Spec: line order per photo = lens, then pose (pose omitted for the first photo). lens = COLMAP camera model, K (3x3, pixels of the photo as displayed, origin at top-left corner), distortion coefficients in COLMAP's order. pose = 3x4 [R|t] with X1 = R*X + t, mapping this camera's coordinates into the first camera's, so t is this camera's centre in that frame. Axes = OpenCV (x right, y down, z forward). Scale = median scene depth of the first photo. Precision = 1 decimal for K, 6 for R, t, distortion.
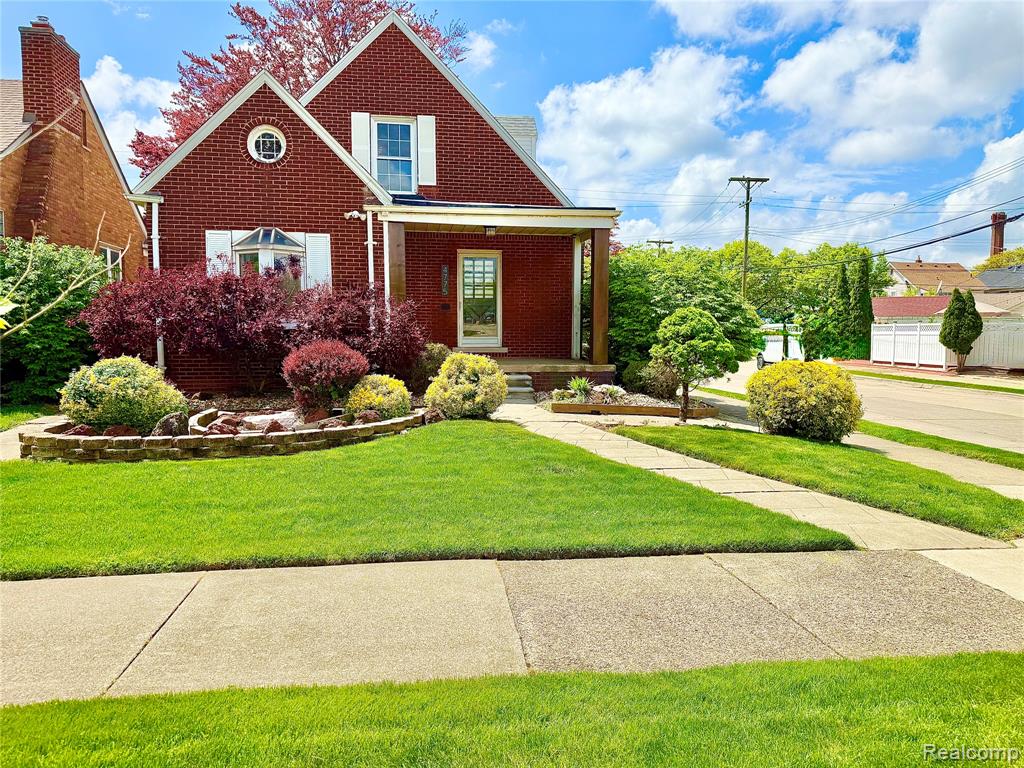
lens RADIAL K [[735.5, 0, 514.7], [0, 735.5, 387.7], [0, 0, 1]] dist [0.037815, -0.018093]
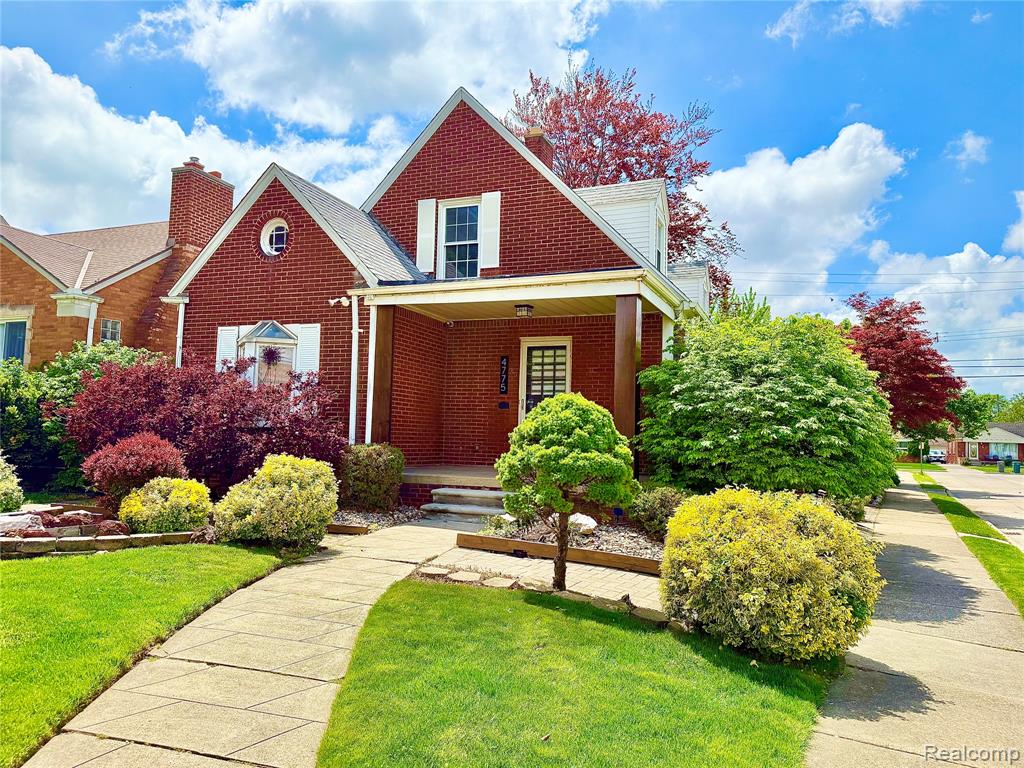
lens RADIAL K [[735.5, 0, 511.8], [0, 735.5, 379.6], [0, 0, 1]] dist [0.037815, -0.018093]
pose [[0.871727, -0.019673, -0.489597, 0.400446], [-0.059309, 0.987611, -0.145283, -0.021297], [0.486390, 0.155684, 0.859760, 0.341558]]
